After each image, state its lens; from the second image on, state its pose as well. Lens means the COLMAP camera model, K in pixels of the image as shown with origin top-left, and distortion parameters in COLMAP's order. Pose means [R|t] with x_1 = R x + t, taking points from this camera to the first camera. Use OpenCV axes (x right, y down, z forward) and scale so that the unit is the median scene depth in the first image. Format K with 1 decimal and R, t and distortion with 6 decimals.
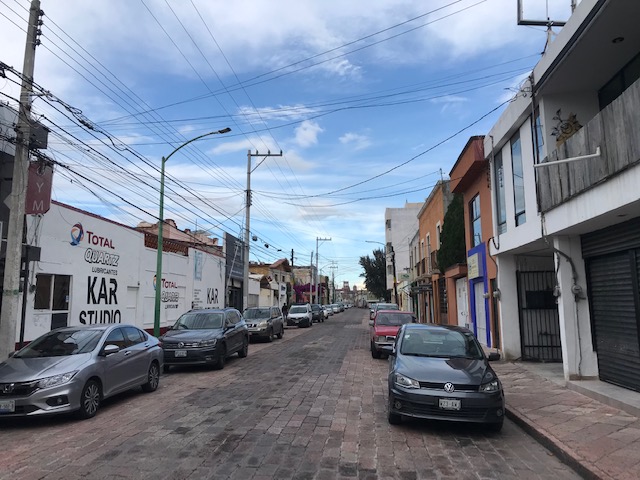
lens RADIAL K [[515.9, 0, 320.0], [0, 515.9, 240.0], [0, 0, 1]] dist [-0.002783, -0.003038]
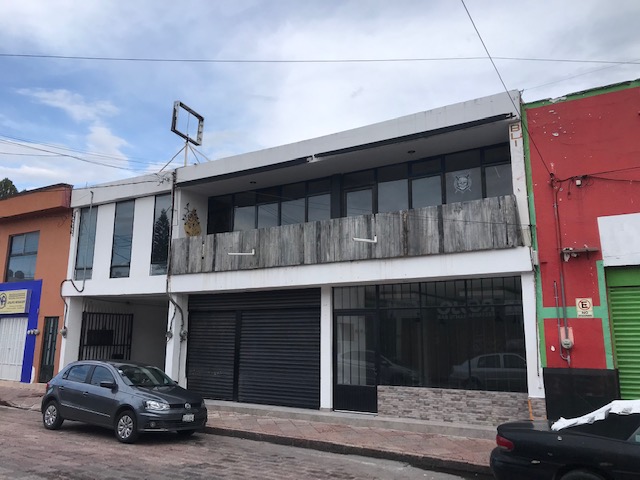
lens RADIAL K [[515.9, 0, 320.0], [0, 515.9, 240.0], [0, 0, 1]] dist [-0.002783, -0.003038]
pose [[0.438259, 0.174136, 0.881819, -0.608163], [-0.122599, 0.983467, -0.133277, -0.010950], [-0.890448, -0.049701, 0.452363, 0.043765]]
